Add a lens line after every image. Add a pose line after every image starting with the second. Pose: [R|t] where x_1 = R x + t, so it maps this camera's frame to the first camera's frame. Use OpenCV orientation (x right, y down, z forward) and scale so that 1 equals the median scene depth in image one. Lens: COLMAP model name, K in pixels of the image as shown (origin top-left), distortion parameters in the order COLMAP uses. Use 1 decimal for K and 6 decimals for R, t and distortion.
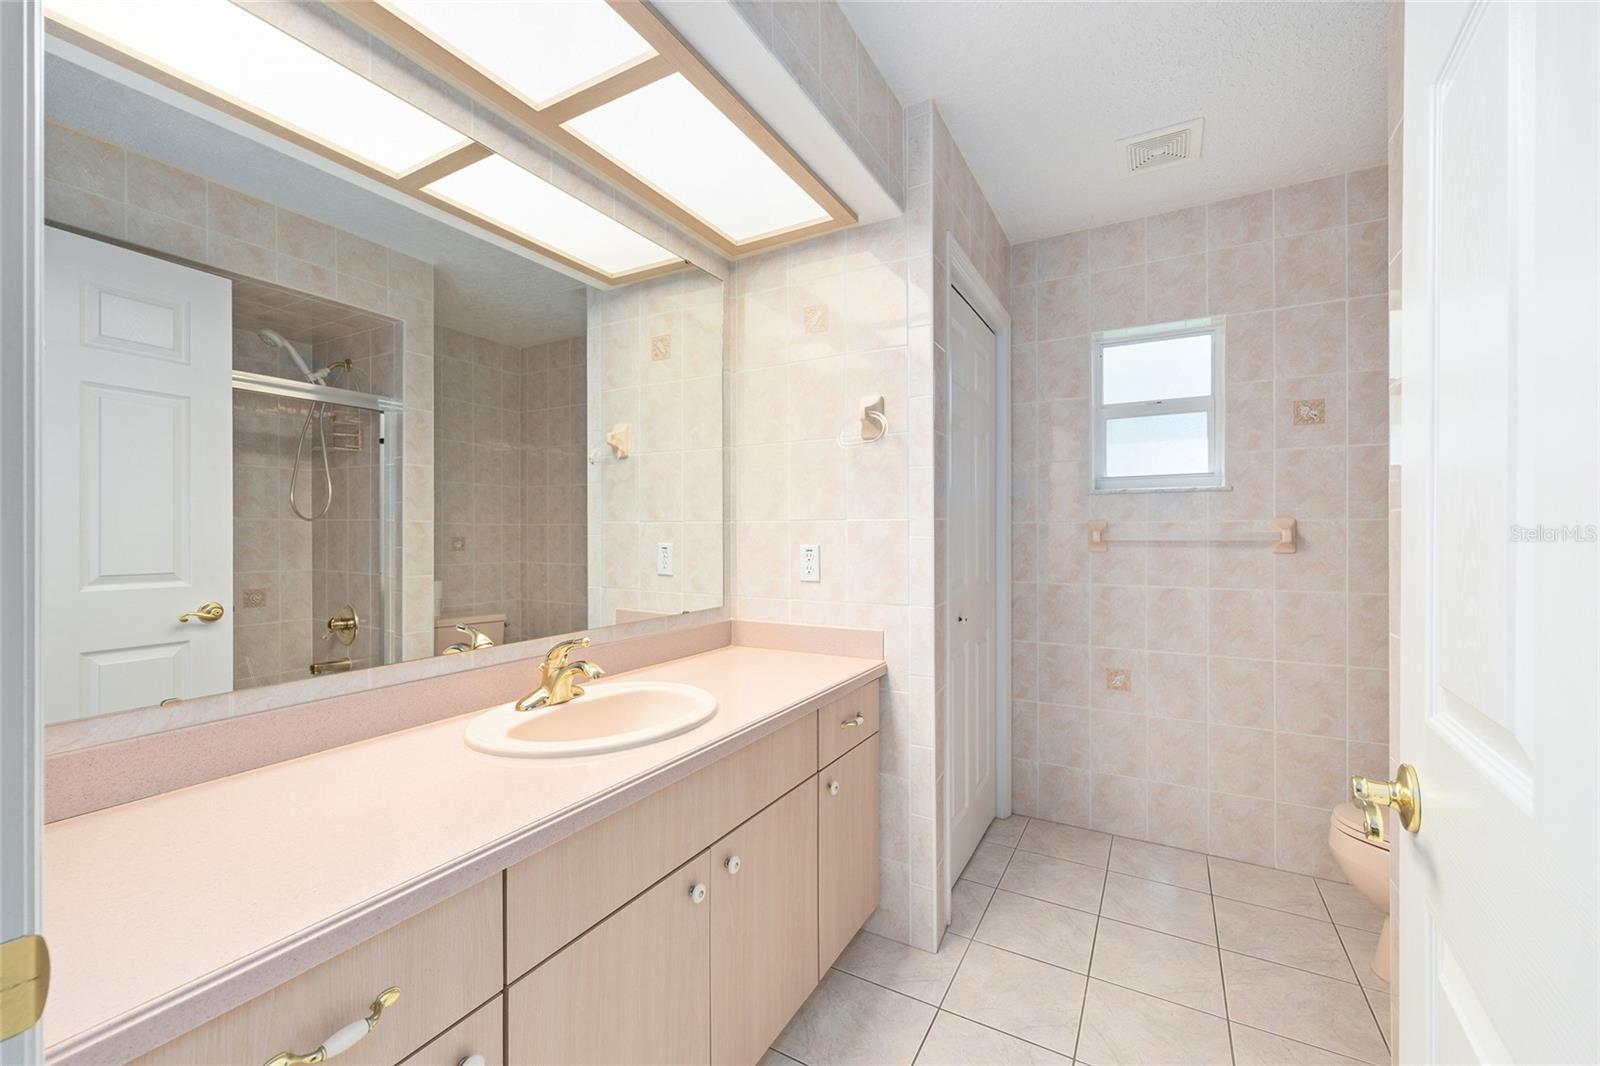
lens RADIAL K [[640.0, 0, 801.3], [0, 640.0, 532.9], [0, 0, 1]] dist [-0.000151, -0.000082]
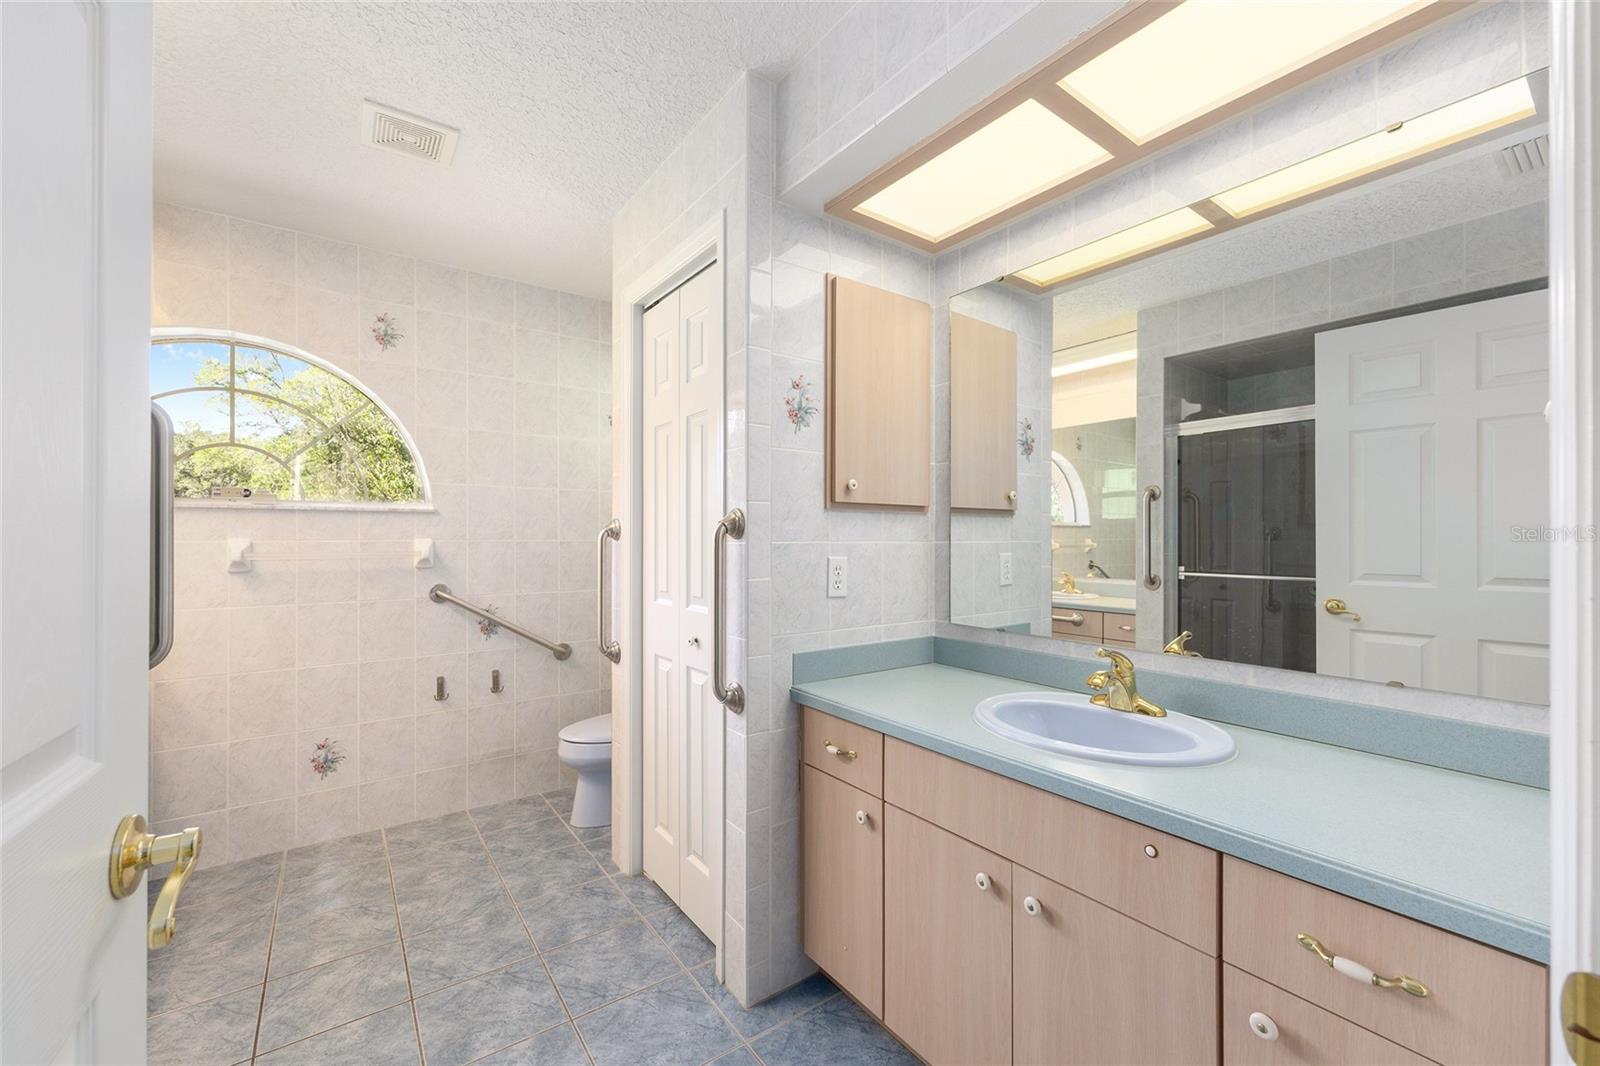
lens RADIAL K [[640.0, 0, 801.3], [0, 640.0, 532.9], [0, 0, 1]] dist [-0.000151, -0.000082]
pose [[-0.411027, 0.001319, -0.911622, 0.599542], [0.003868, 0.999992, -0.000296, -0.016952], [0.911615, -0.003648, -0.411029, 0.726457]]
